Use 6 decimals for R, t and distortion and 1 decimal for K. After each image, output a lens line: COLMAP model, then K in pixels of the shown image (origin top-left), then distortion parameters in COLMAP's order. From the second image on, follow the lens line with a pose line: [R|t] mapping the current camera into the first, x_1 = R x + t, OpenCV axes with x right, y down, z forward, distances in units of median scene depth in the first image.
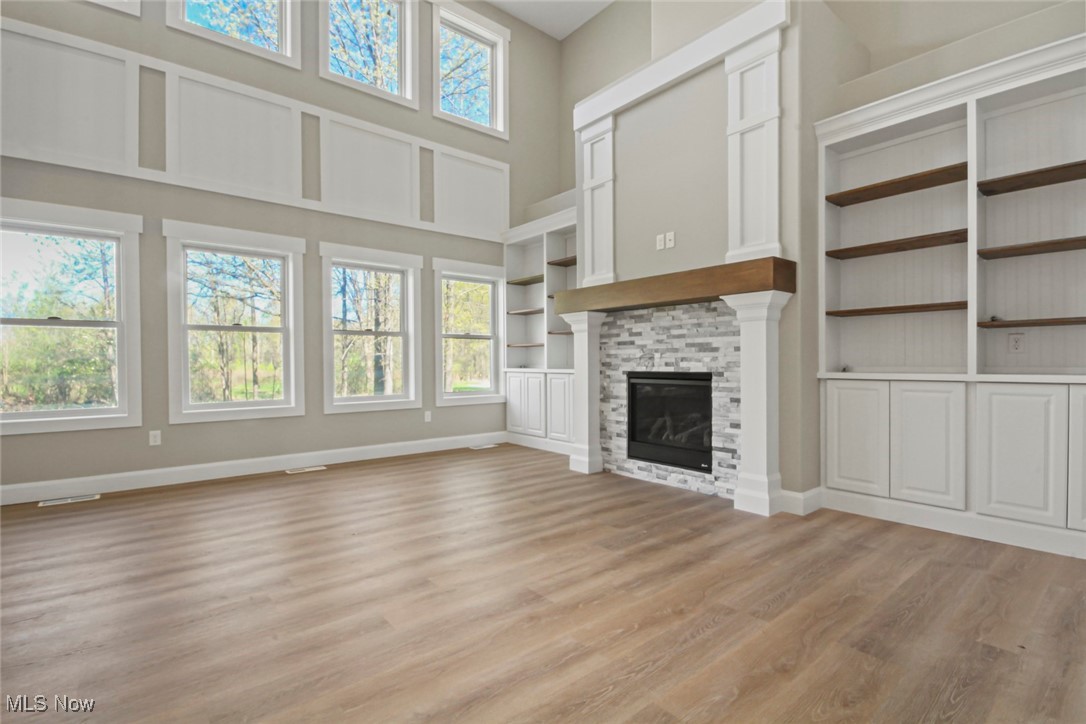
lens RADIAL K [[509.9, 0, 543.0], [0, 509.9, 362.0], [0, 0, 1]] dist [-0.001604, -0.000842]
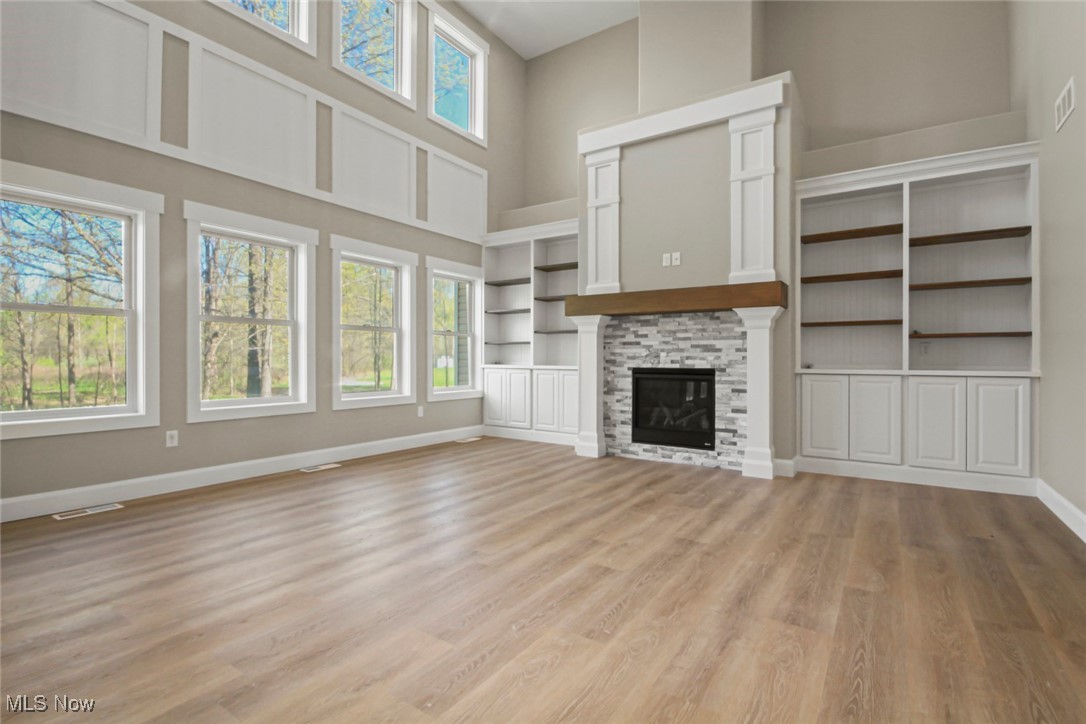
lens RADIAL K [[518.1, 0, 543.1], [0, 518.1, 351.8], [0, 0, 1]] dist [-0.000253, 0.000006]
pose [[0.957679, 0.012529, 0.287565, -0.397709], [-0.008425, 0.999844, -0.015507, 0.002547], [-0.287715, 0.012428, 0.957635, -0.081140]]
